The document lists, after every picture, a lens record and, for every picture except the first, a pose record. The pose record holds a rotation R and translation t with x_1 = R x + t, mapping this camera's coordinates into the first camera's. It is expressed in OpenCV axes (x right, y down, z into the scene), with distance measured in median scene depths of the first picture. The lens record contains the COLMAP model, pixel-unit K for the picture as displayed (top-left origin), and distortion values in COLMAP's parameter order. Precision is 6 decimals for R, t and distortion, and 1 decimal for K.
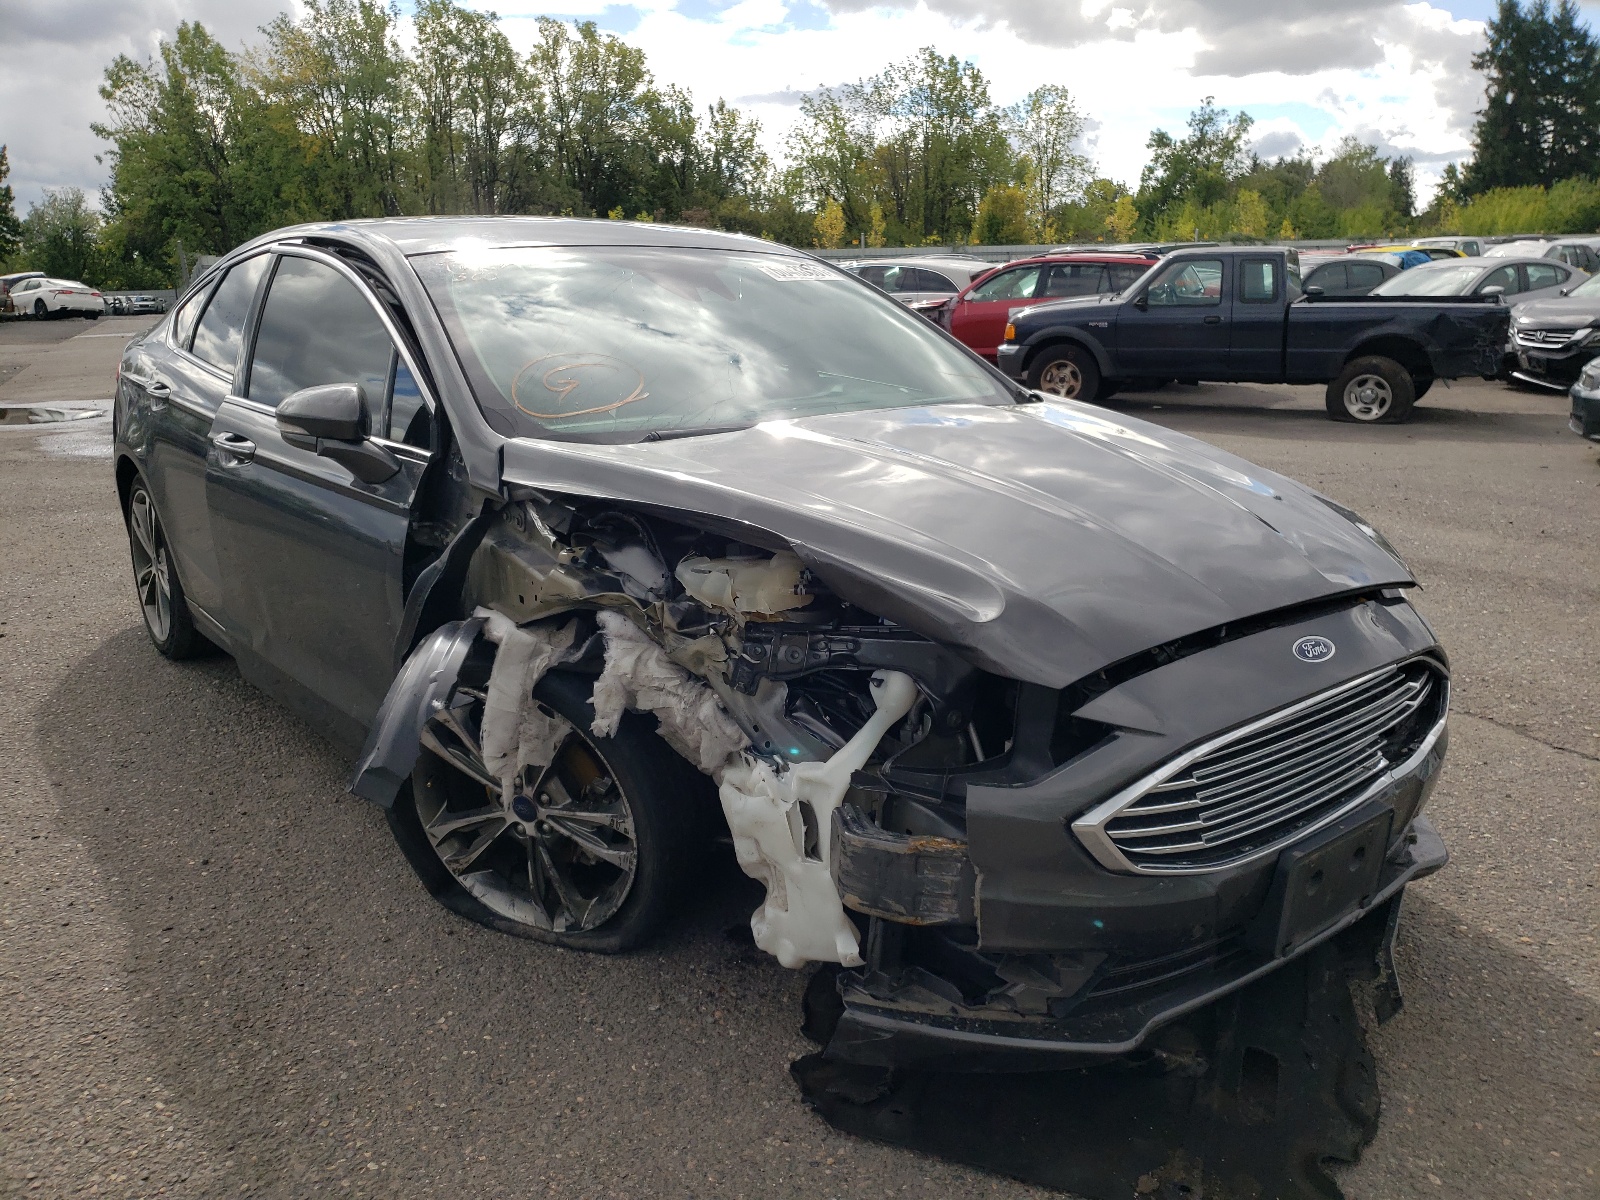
lens RADIAL K [[1237.2, 0, 800.0], [0, 1237.2, 600.0], [0, 0, 1]] dist [0.064191, -0.070203]
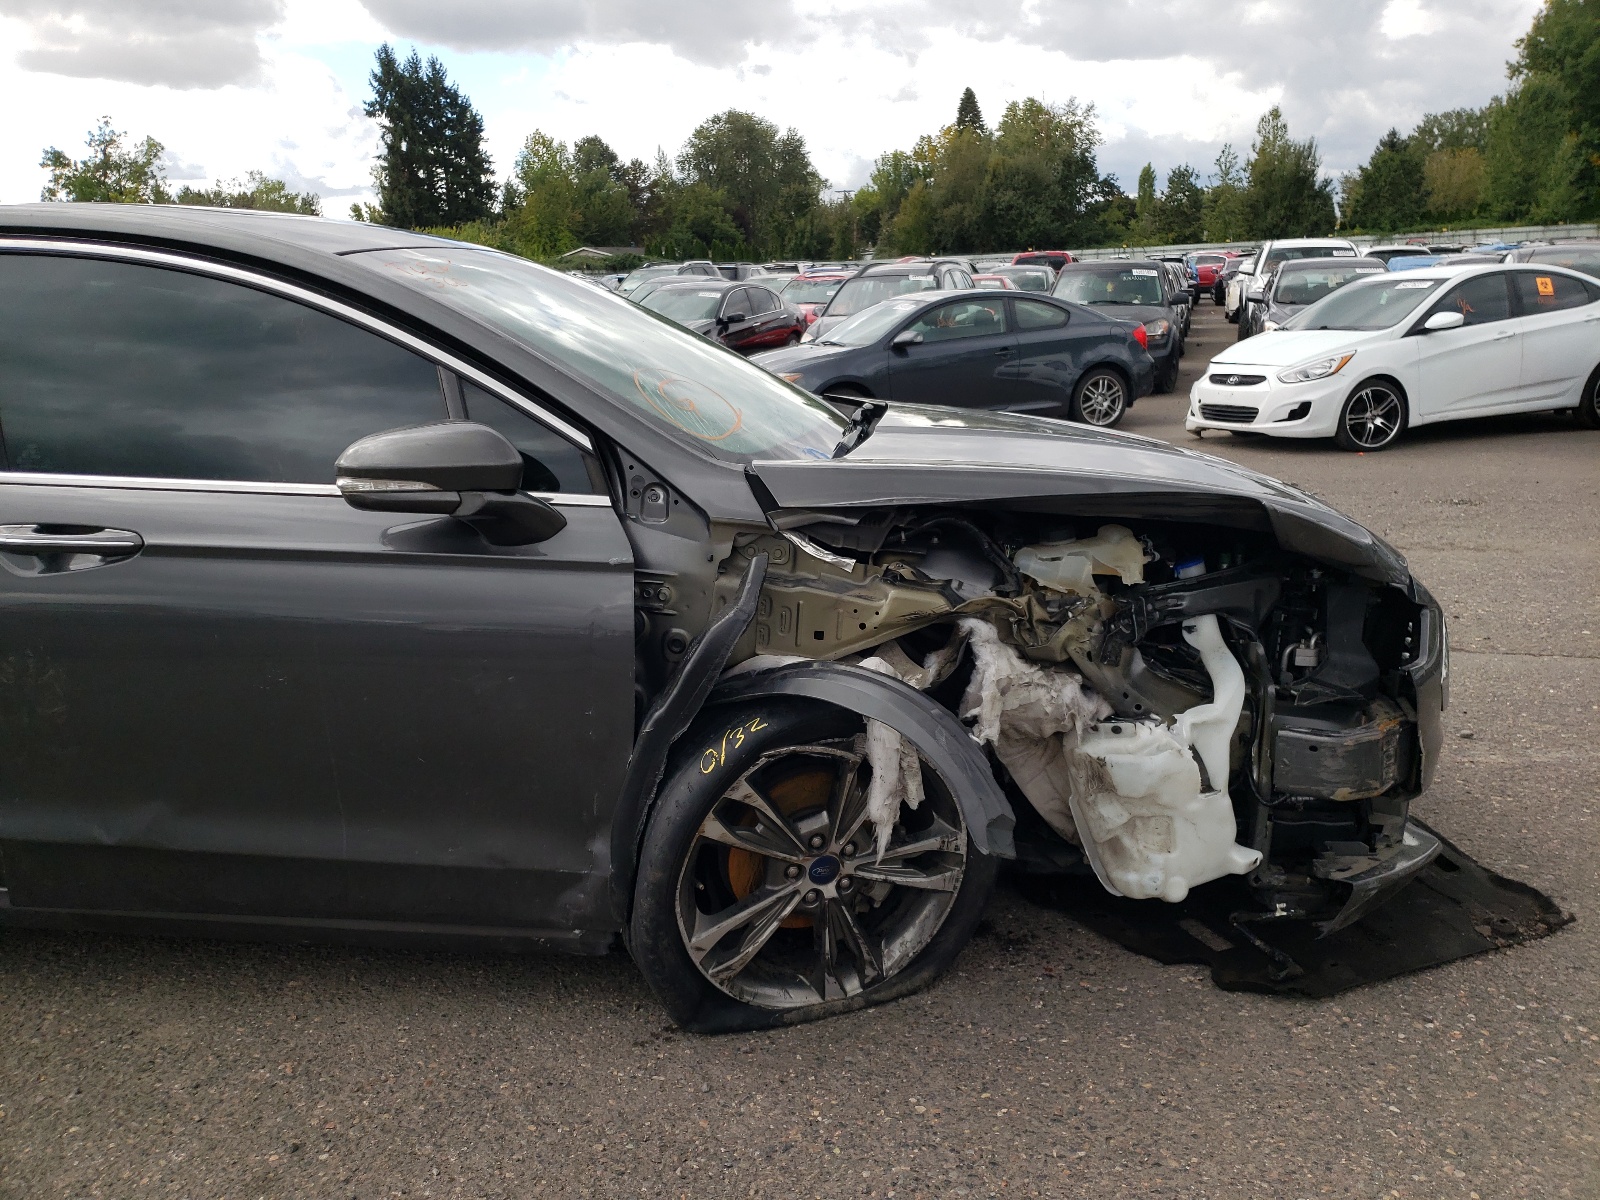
lens RADIAL K [[1237.2, 0, 800.0], [0, 1237.2, 600.0], [0, 0, 1]] dist [0.064191, -0.070203]
pose [[0.710224, -0.171216, 0.682837, -0.883705], [0.187452, 0.980949, 0.050995, -0.077350], [-0.678559, 0.091781, 0.728789, 0.378948]]
